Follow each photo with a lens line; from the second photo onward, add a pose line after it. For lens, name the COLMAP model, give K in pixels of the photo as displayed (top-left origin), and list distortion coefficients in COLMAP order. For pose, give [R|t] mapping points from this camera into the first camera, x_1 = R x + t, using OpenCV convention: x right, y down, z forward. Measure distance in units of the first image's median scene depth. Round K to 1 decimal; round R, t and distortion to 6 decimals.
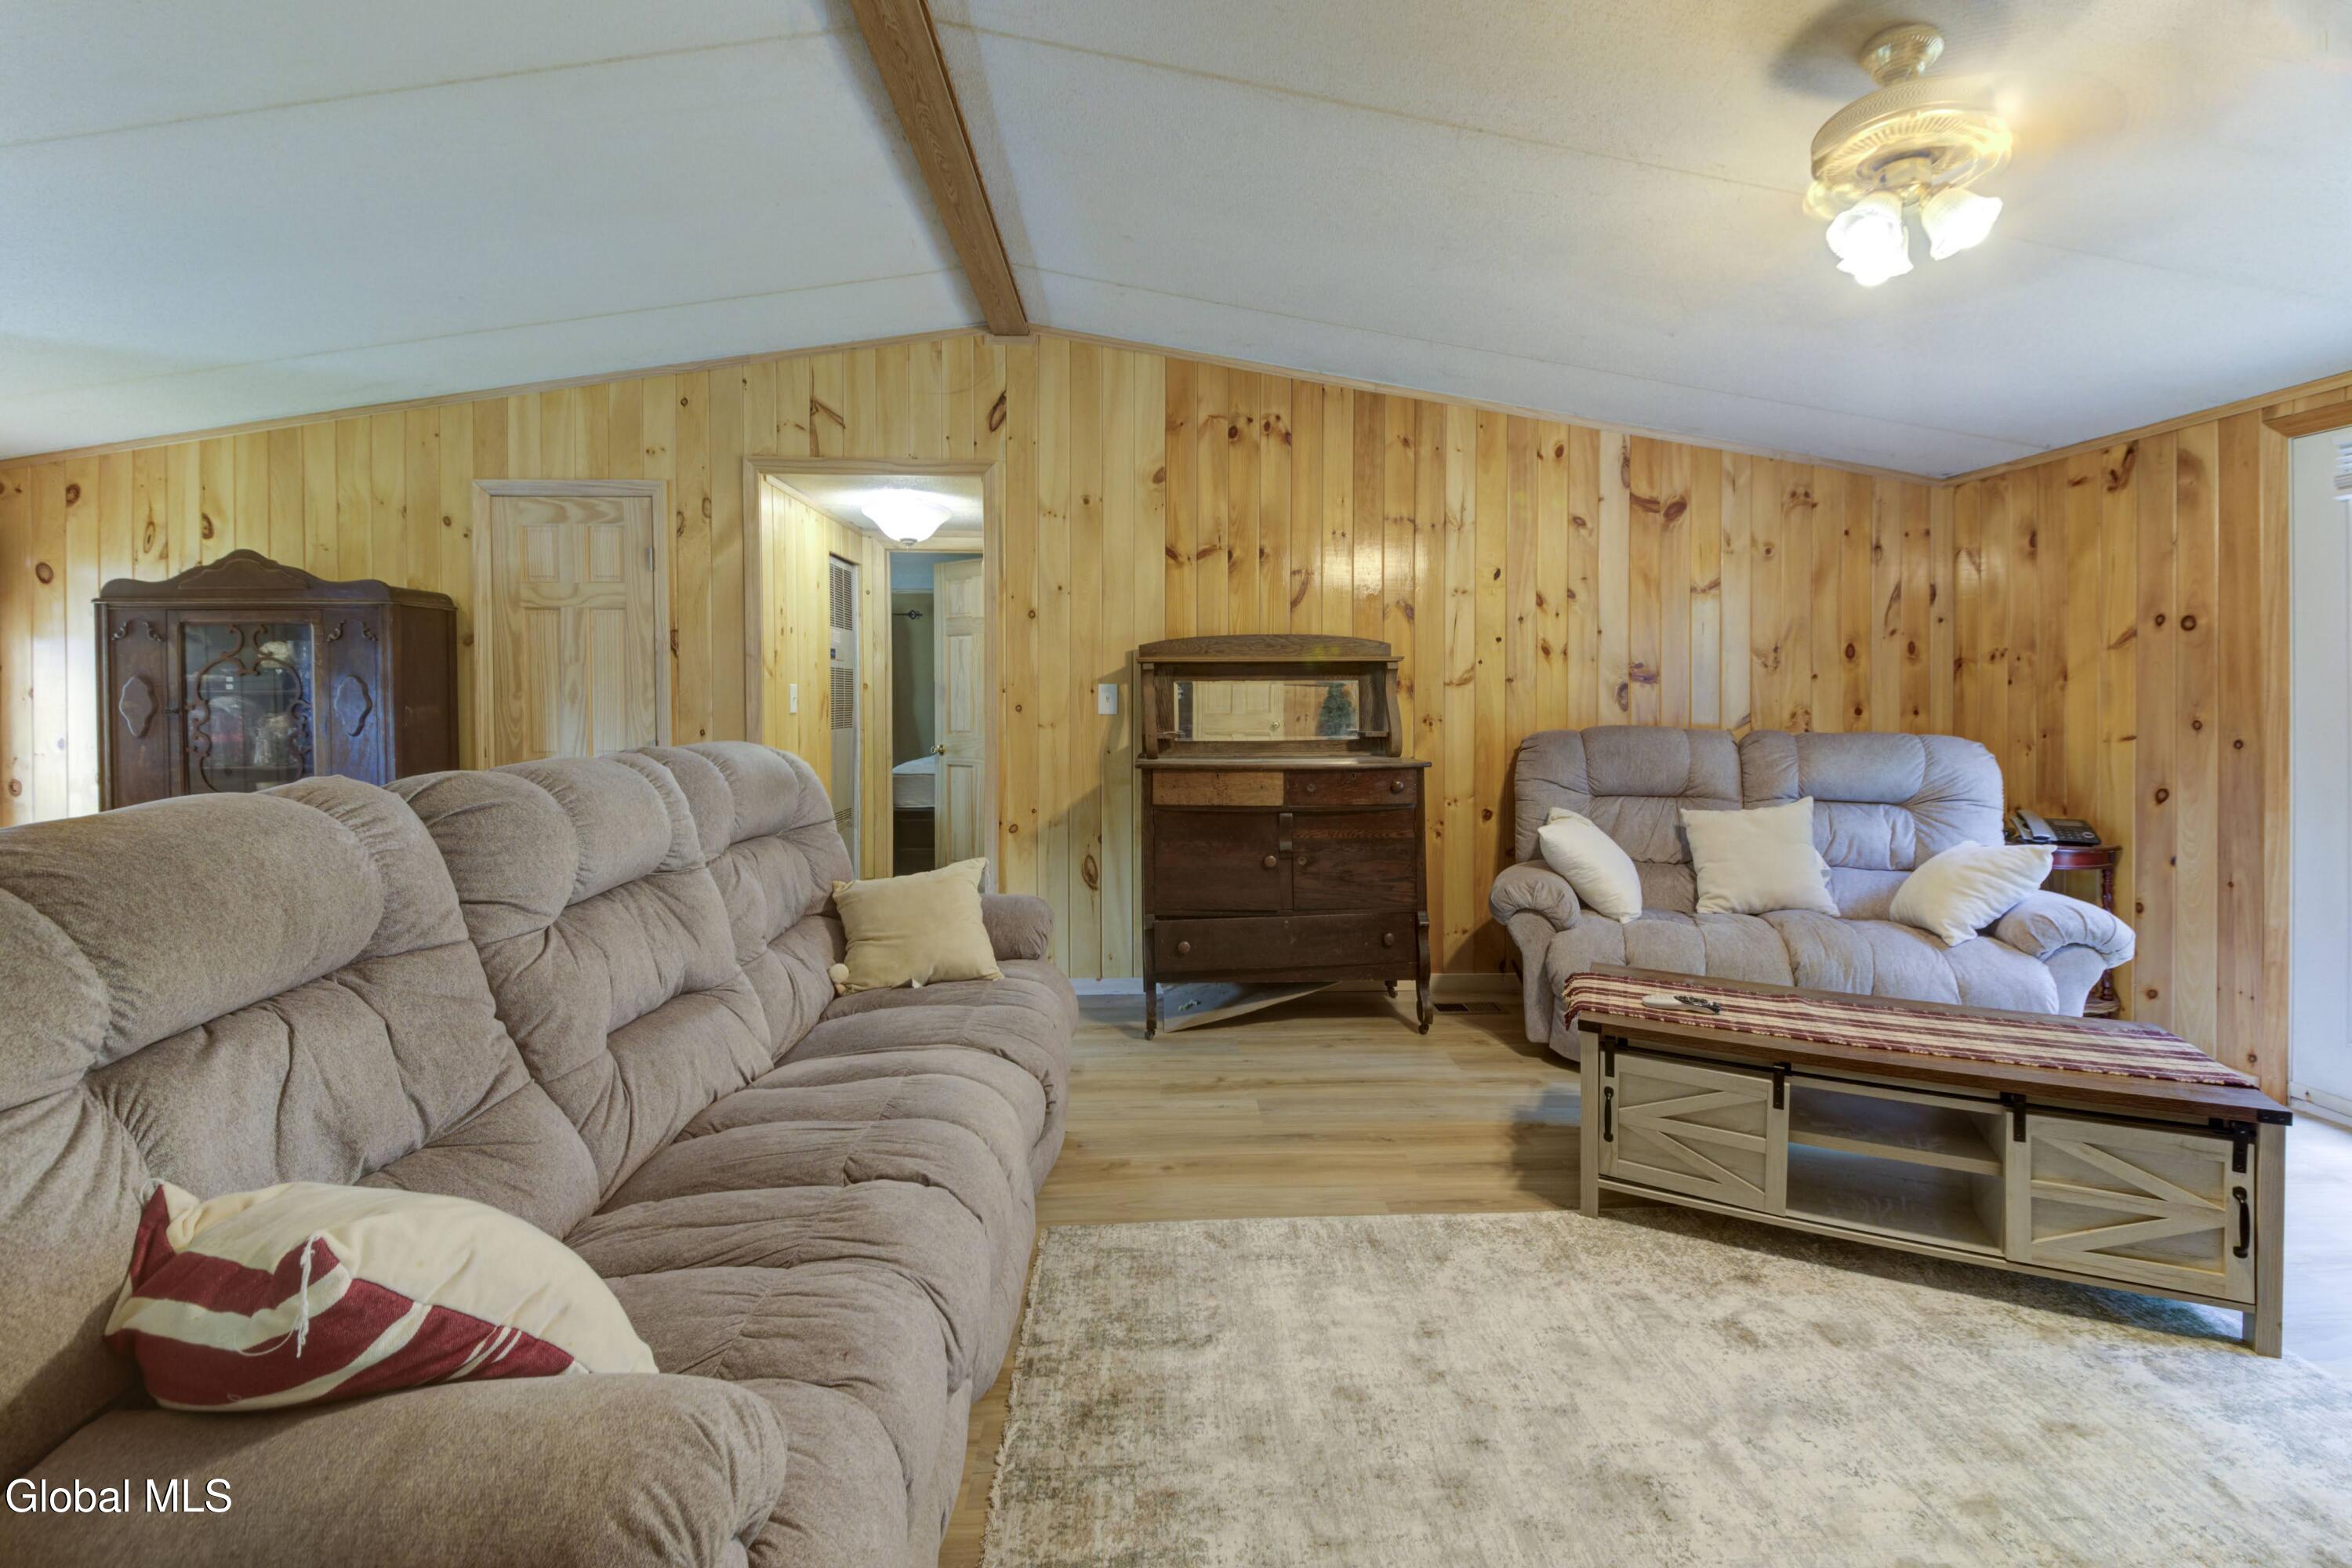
lens RADIAL K [[976.9, 0, 1177.3], [0, 976.9, 702.8], [0, 0, 1]] dist [-0.020548, -0.000226]
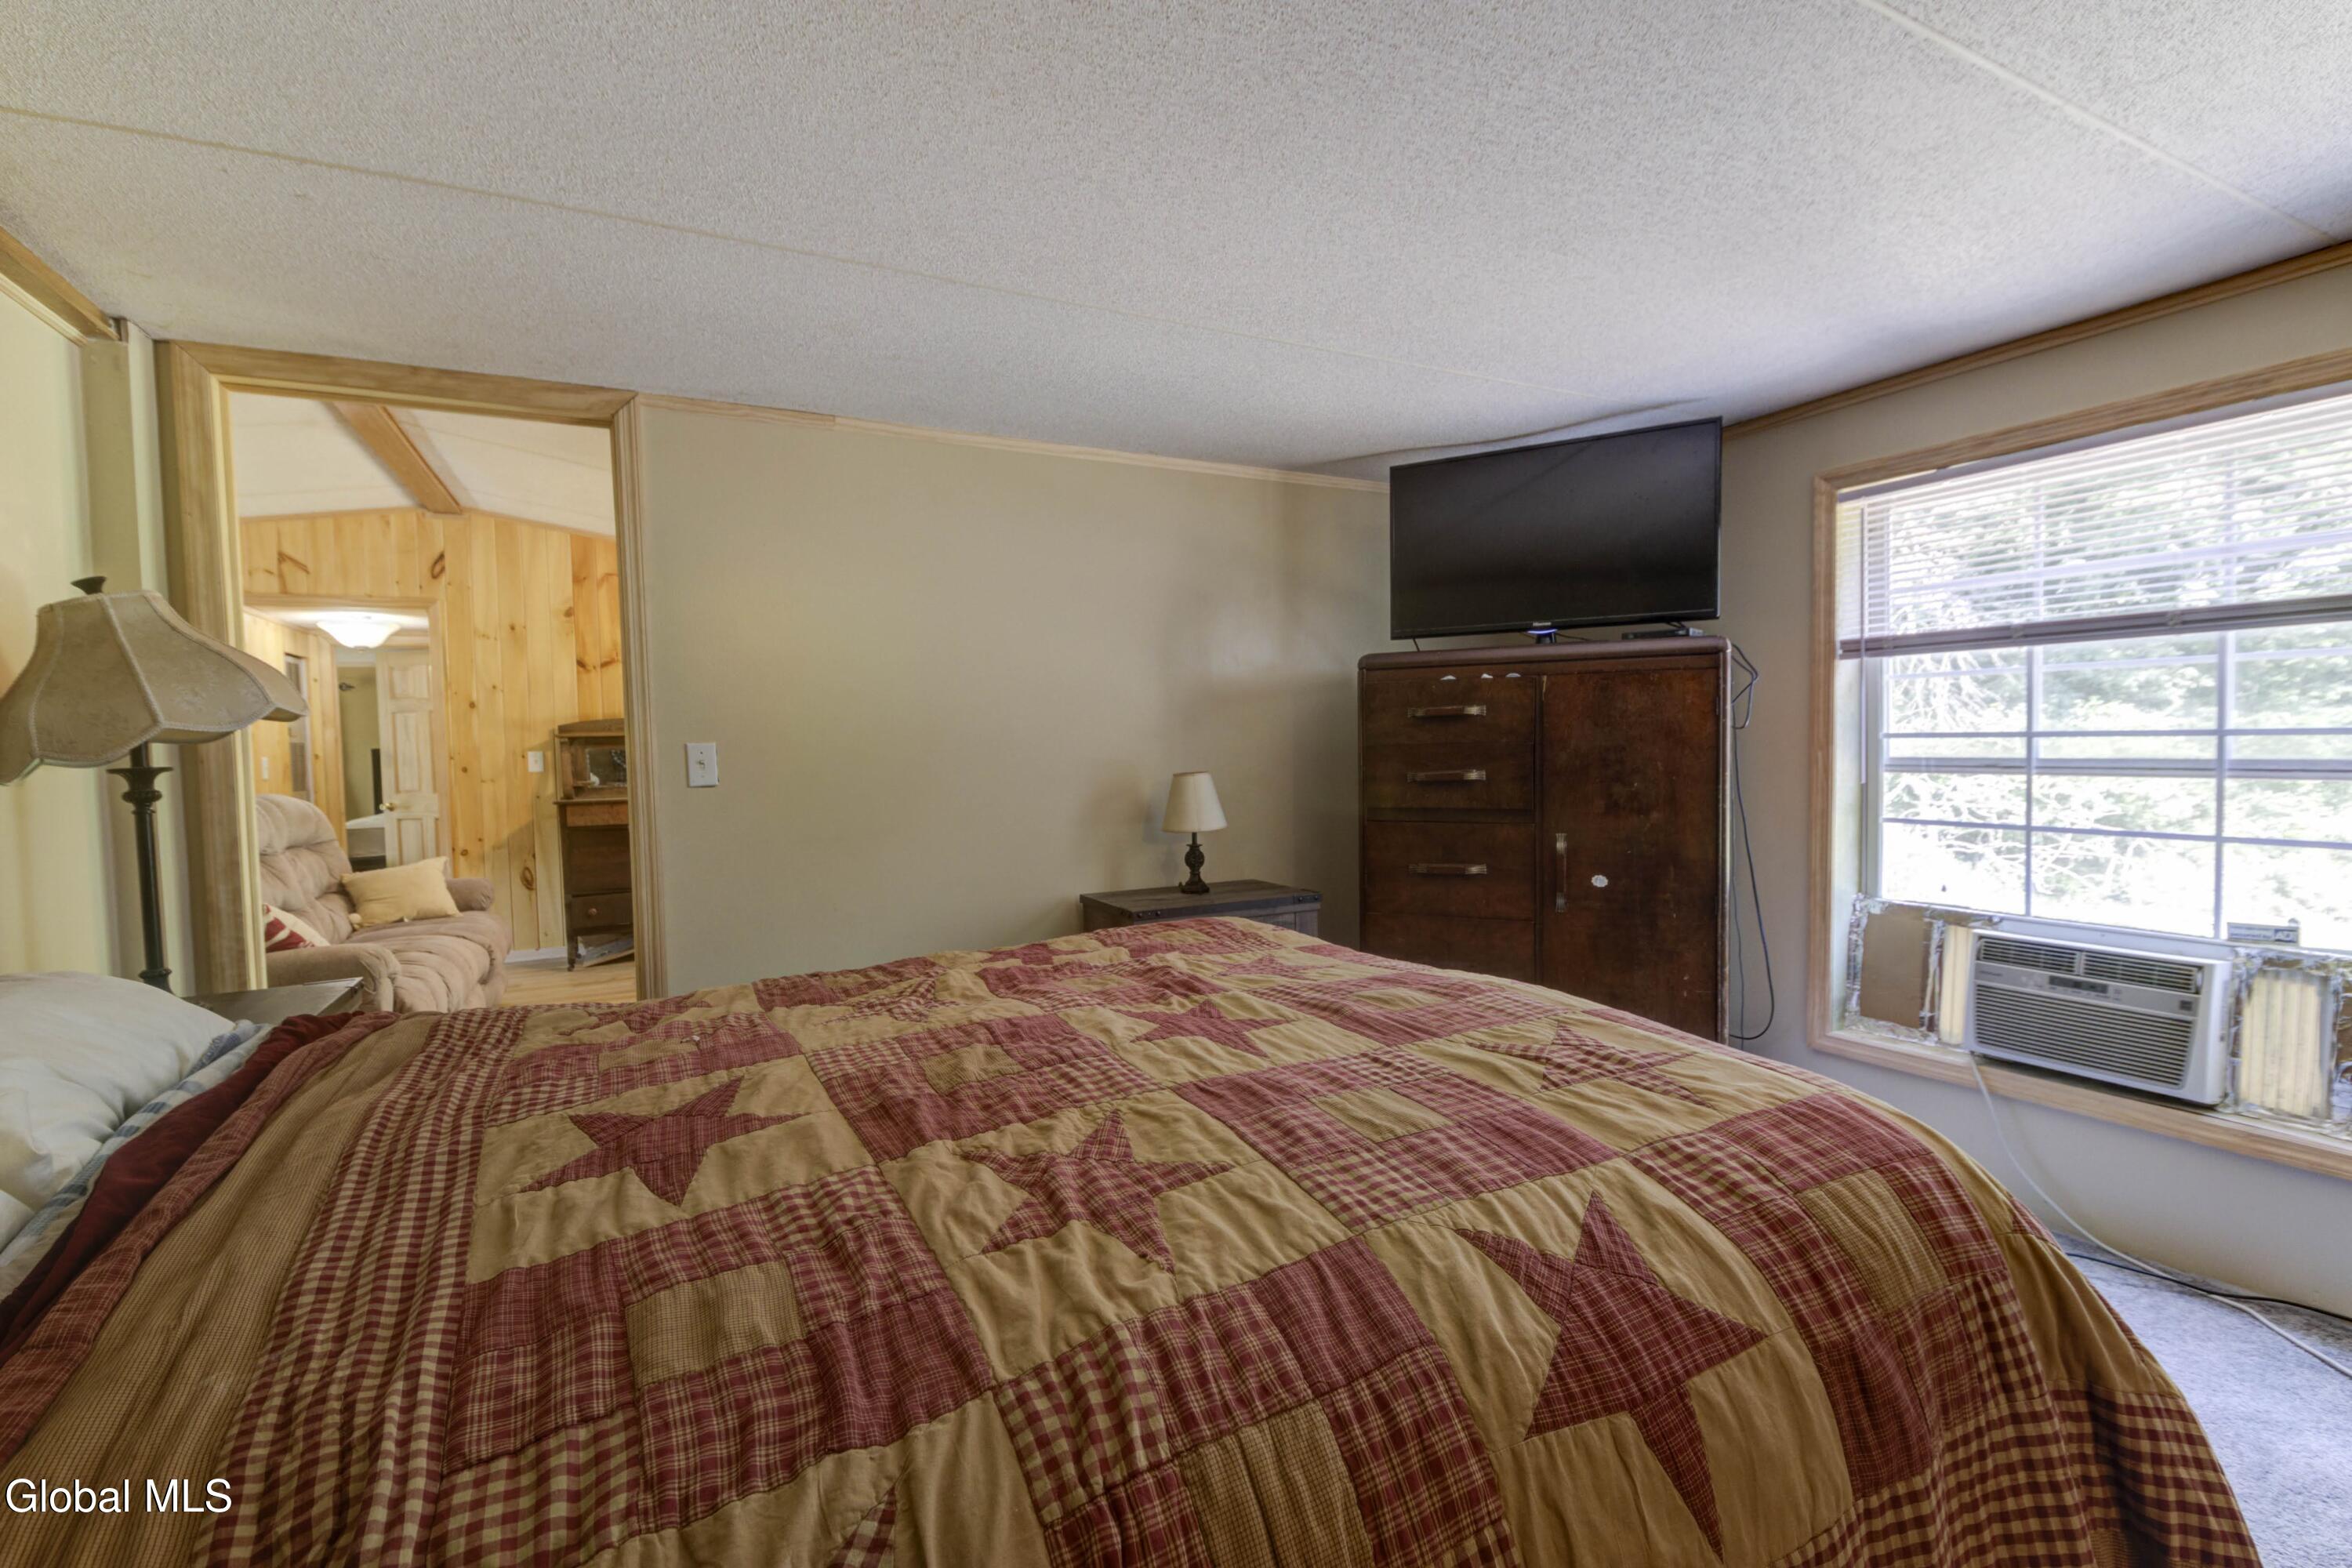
lens RADIAL K [[1018.6, 0, 1176.0], [0, 1018.6, 784.0], [0, 0, 1]] dist [0.000615, -0.014647]
pose [[0.899525, -0.036810, 0.435315, 0.153725], [0.024095, 0.999107, 0.034696, -0.000030], [-0.436204, -0.020721, 0.899609, -0.963929]]
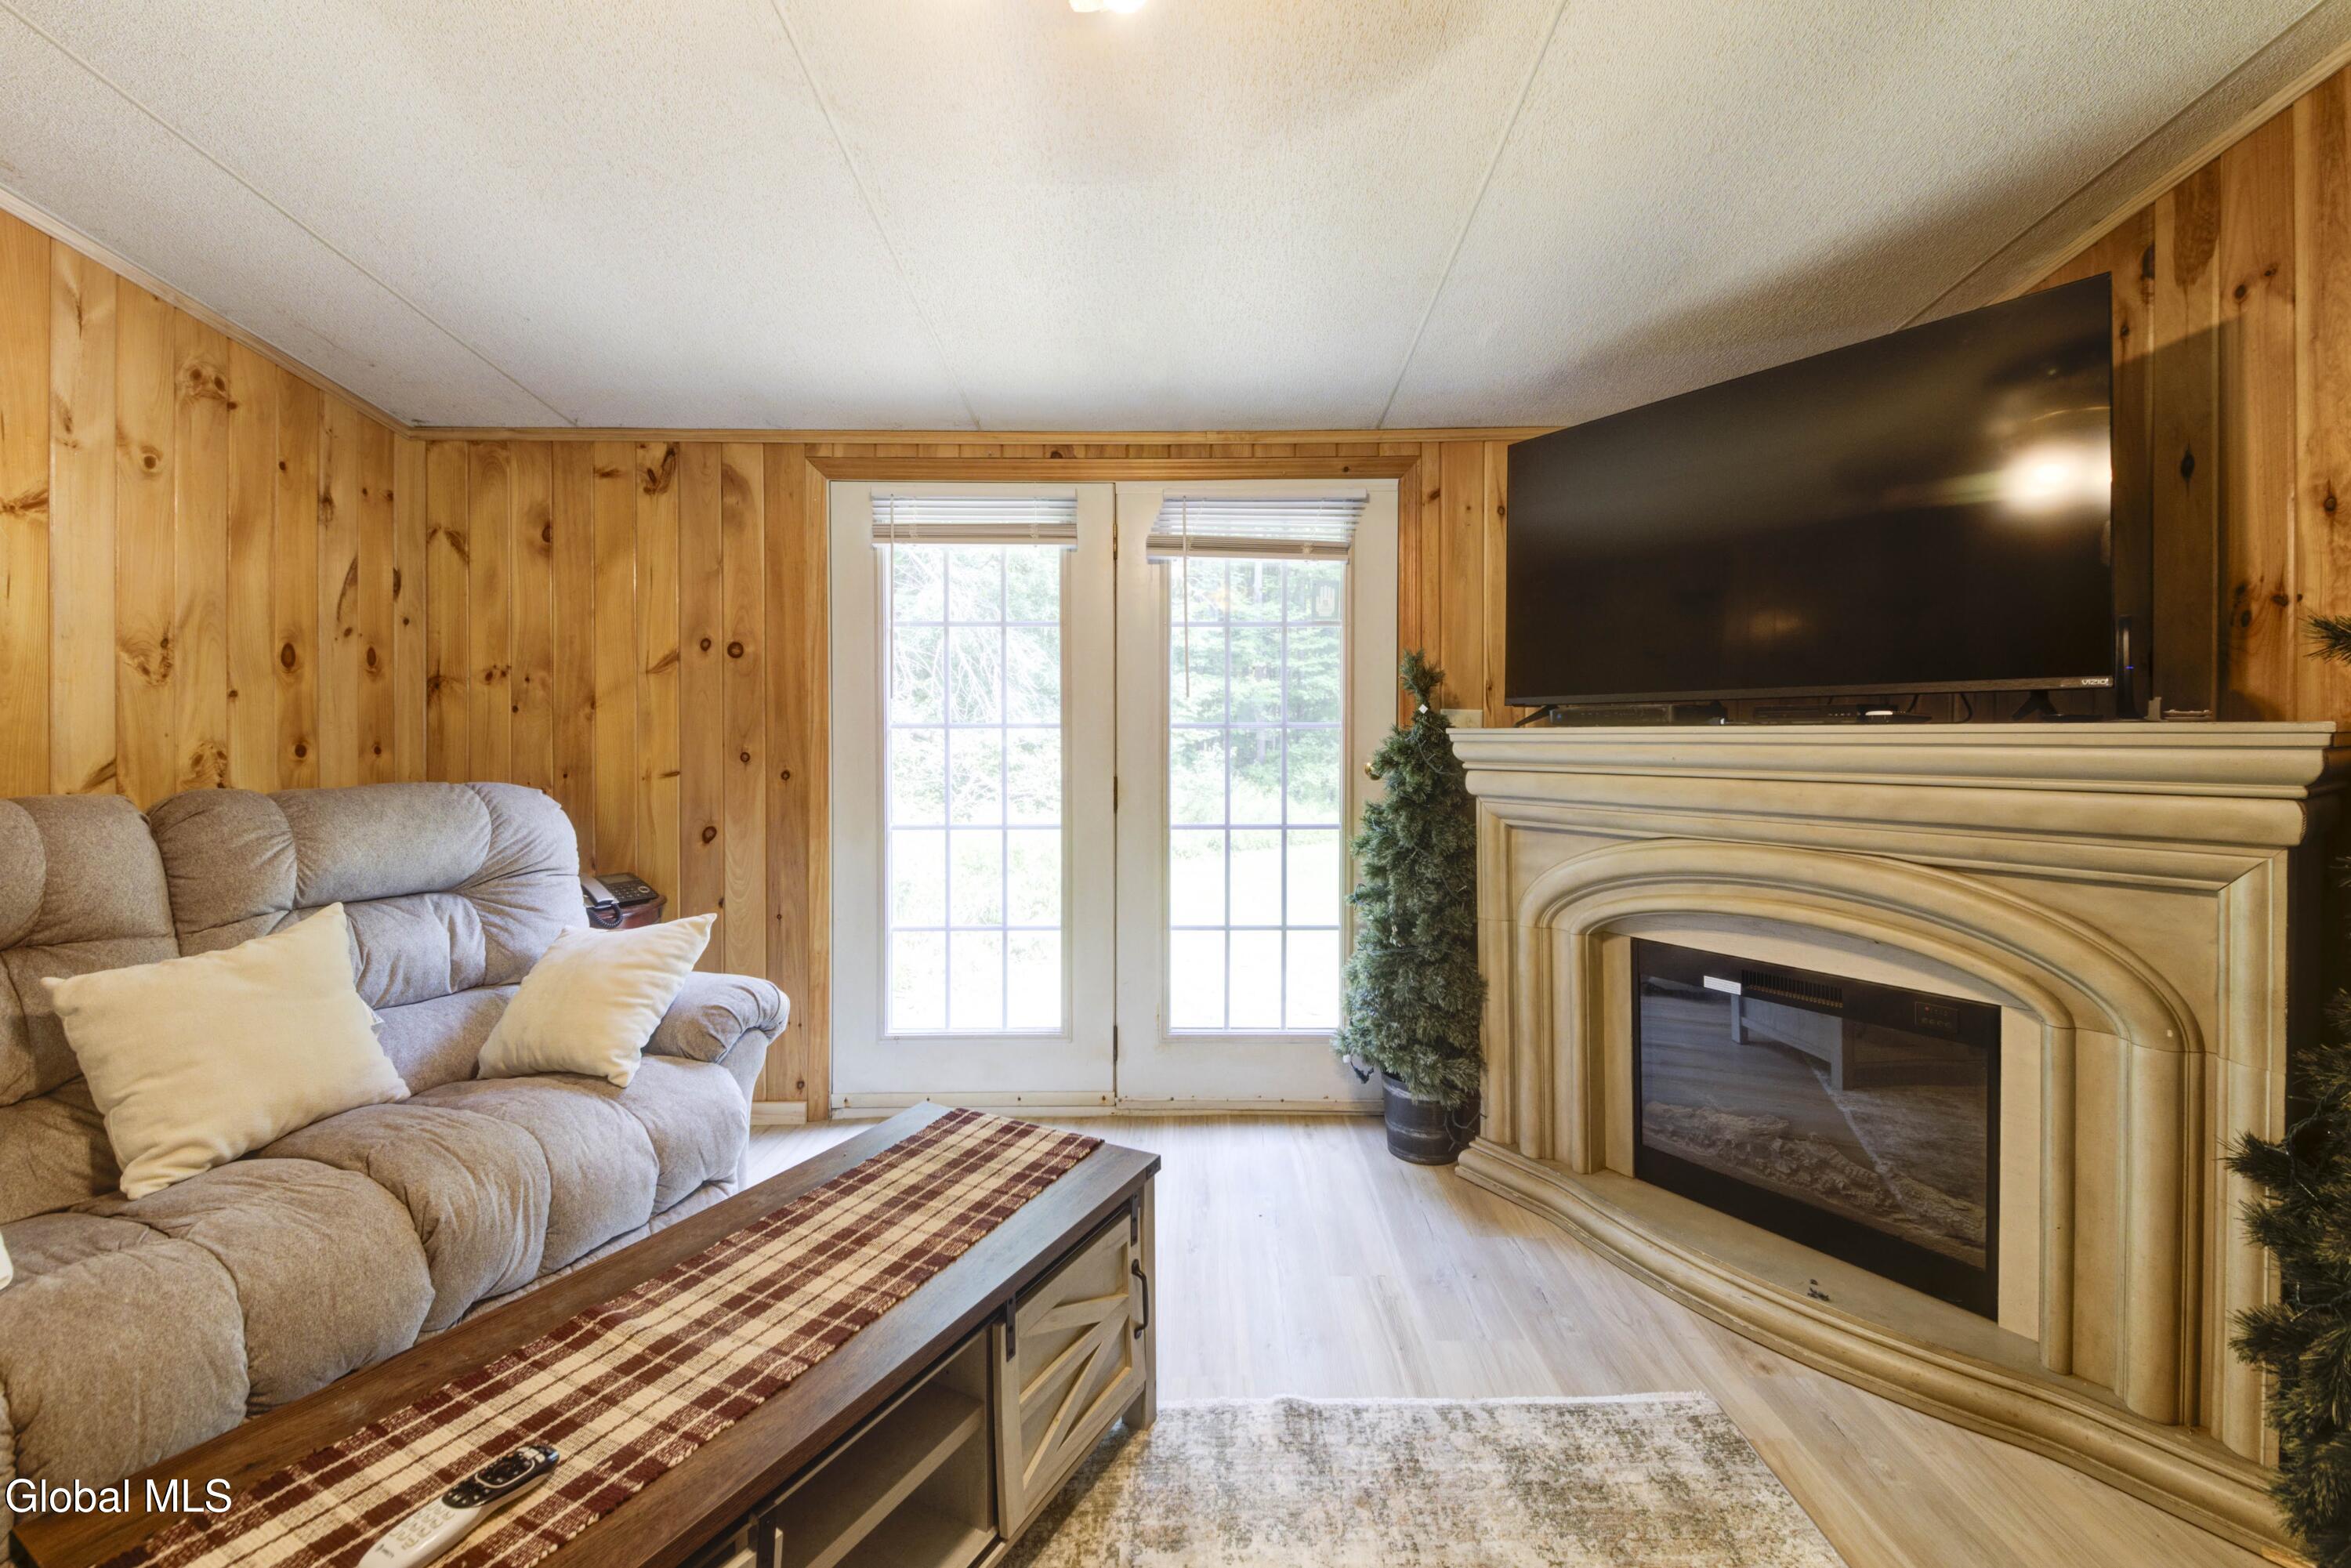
lens RADIAL K [[970.5, 0, 1195.4], [0, 970.5, 734.3], [0, 0, 1]] dist [0.020274, -0.018099]
pose [[0.031147, -0.007405, 0.999487, 0.091193], [0.006754, 0.999951, 0.007198, -0.002927], [-0.999492, 0.006526, 0.031195, 0.448468]]
